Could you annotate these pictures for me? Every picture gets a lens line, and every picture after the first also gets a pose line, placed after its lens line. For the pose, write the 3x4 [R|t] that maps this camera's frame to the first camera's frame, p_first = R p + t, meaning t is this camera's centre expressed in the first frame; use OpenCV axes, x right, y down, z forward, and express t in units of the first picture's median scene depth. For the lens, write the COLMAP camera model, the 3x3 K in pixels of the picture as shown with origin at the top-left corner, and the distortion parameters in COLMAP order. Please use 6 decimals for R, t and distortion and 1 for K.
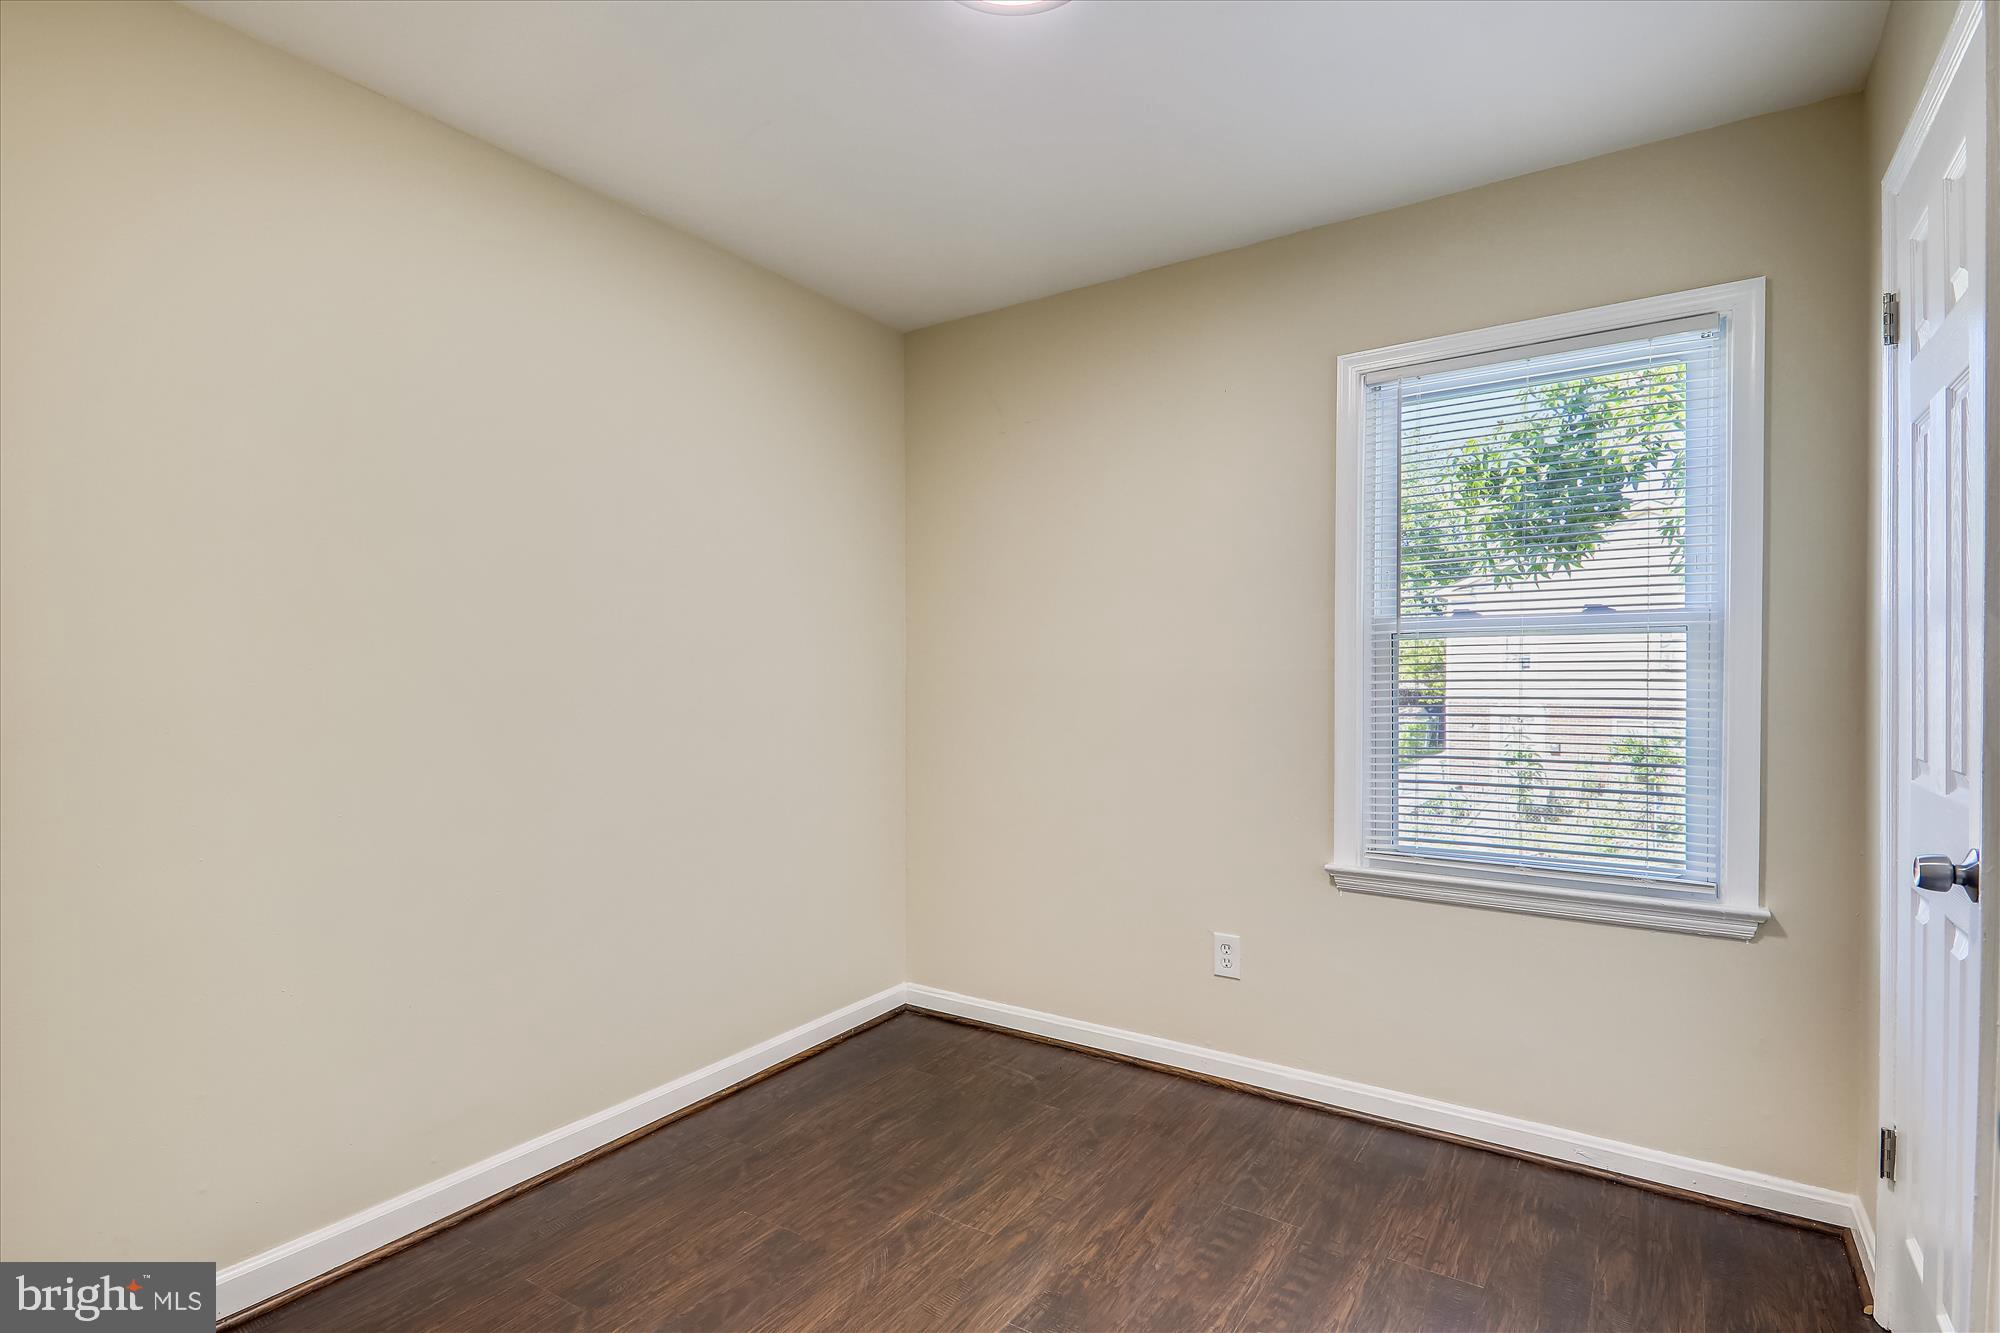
lens RADIAL K [[976.5, 0, 998.3], [0, 976.5, 671.0], [0, 0, 1]] dist [0.054734, -0.038324]
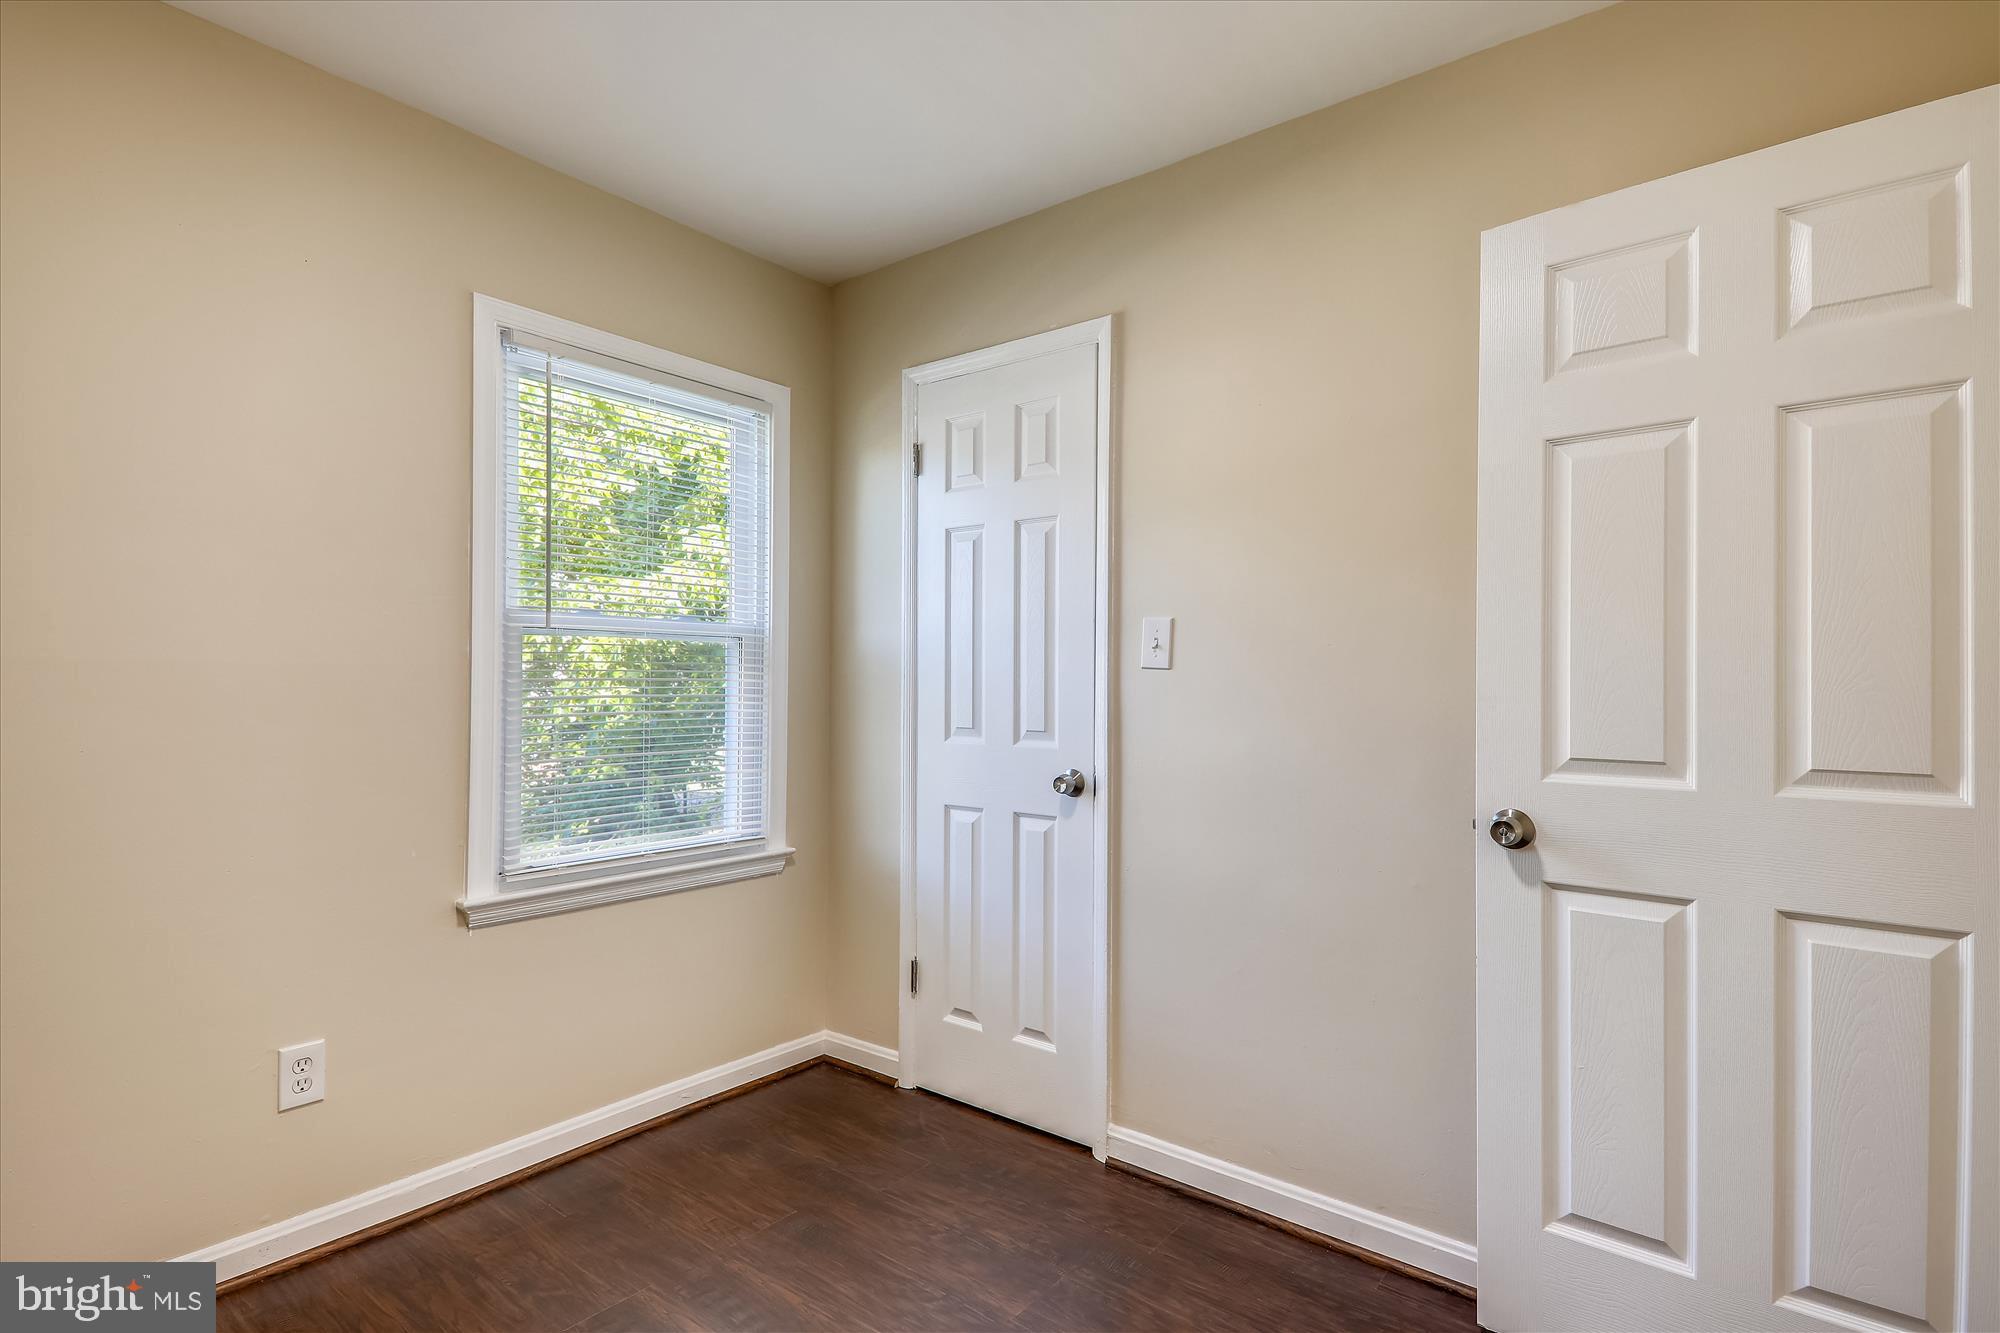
lens RADIAL K [[976.5, 0, 998.3], [0, 976.5, 671.0], [0, 0, 1]] dist [0.054734, -0.038324]
pose [[0.088347, 0.014223, 0.995988, -0.531165], [-0.018943, 0.999741, -0.012596, 0.005073], [-0.995910, -0.017755, 0.088594, 0.562588]]
